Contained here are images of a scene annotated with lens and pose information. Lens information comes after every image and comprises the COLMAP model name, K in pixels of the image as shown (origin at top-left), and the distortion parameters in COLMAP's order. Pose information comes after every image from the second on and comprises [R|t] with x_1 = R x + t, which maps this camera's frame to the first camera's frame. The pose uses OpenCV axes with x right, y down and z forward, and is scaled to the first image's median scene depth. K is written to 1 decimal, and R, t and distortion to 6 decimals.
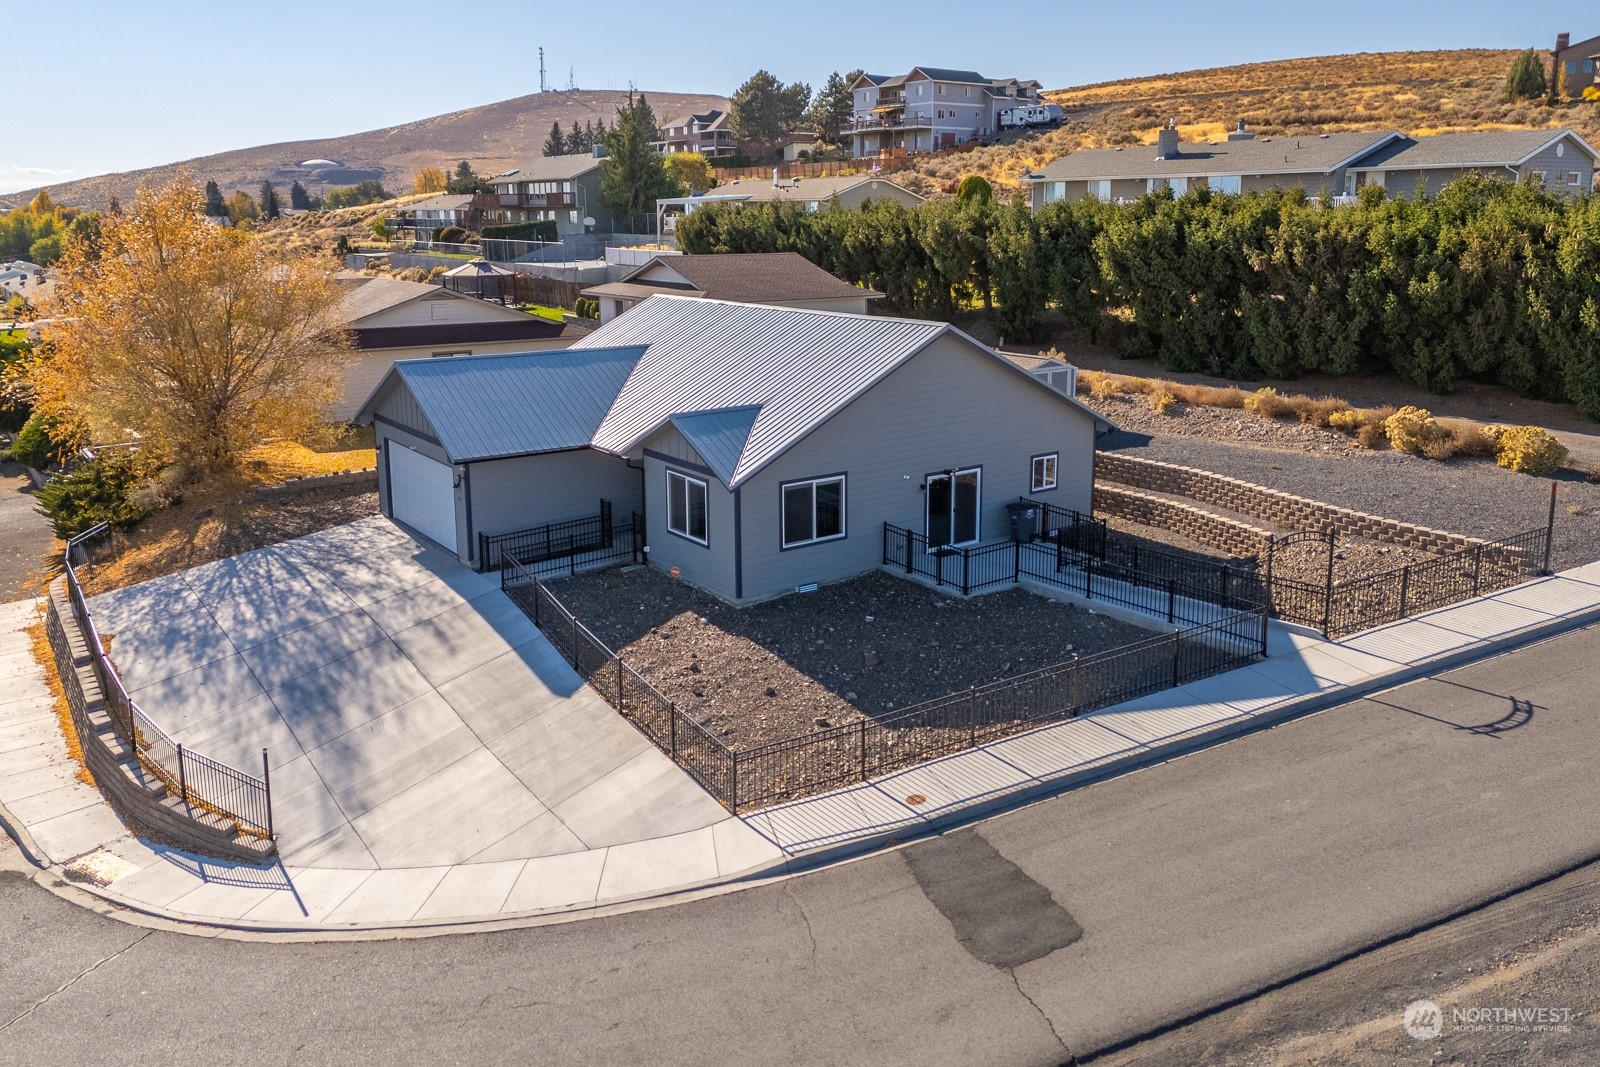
lens RADIAL K [[1153.7, 0, 800.0], [0, 1153.7, 533.5], [0, 0, 1]] dist [0.063421, -0.054852]
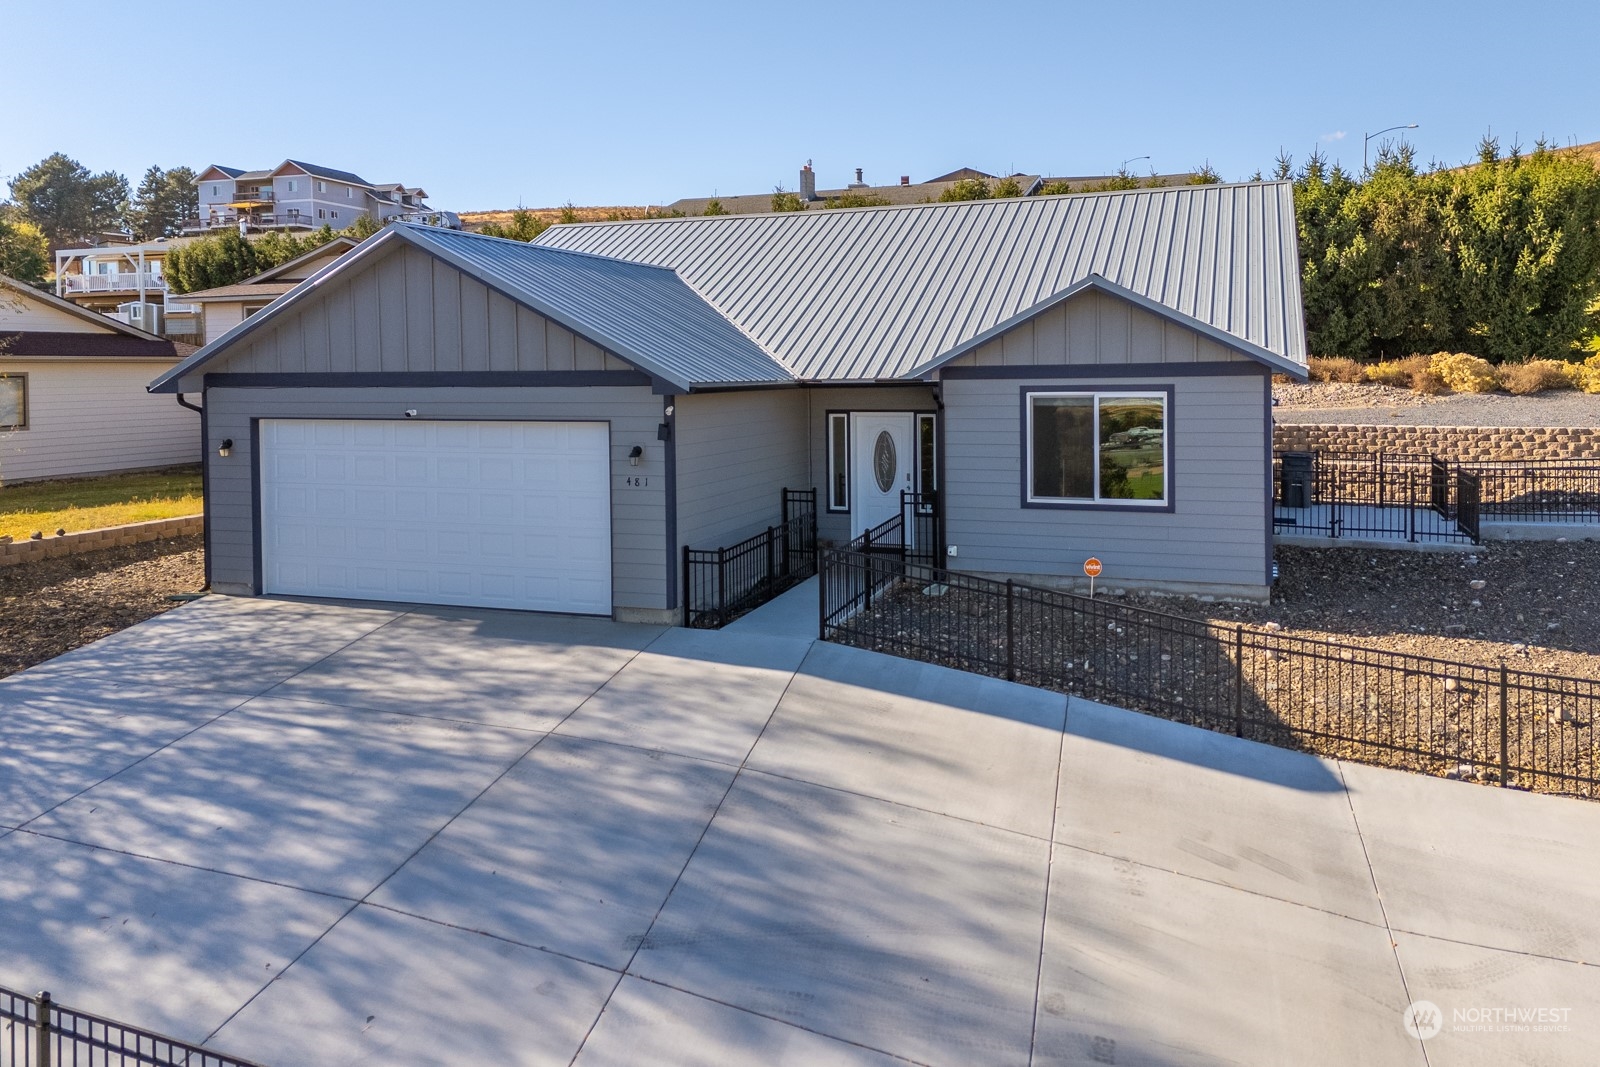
lens RADIAL K [[1153.7, 0, 800.0], [0, 1153.7, 533.5], [0, 0, 1]] dist [0.063421, -0.054852]
pose [[0.835988, -0.079406, 0.542972, -0.077678], [0.145096, 0.986245, -0.079166, 0.006078], [-0.529218, 0.144965, 0.836011, 0.090652]]
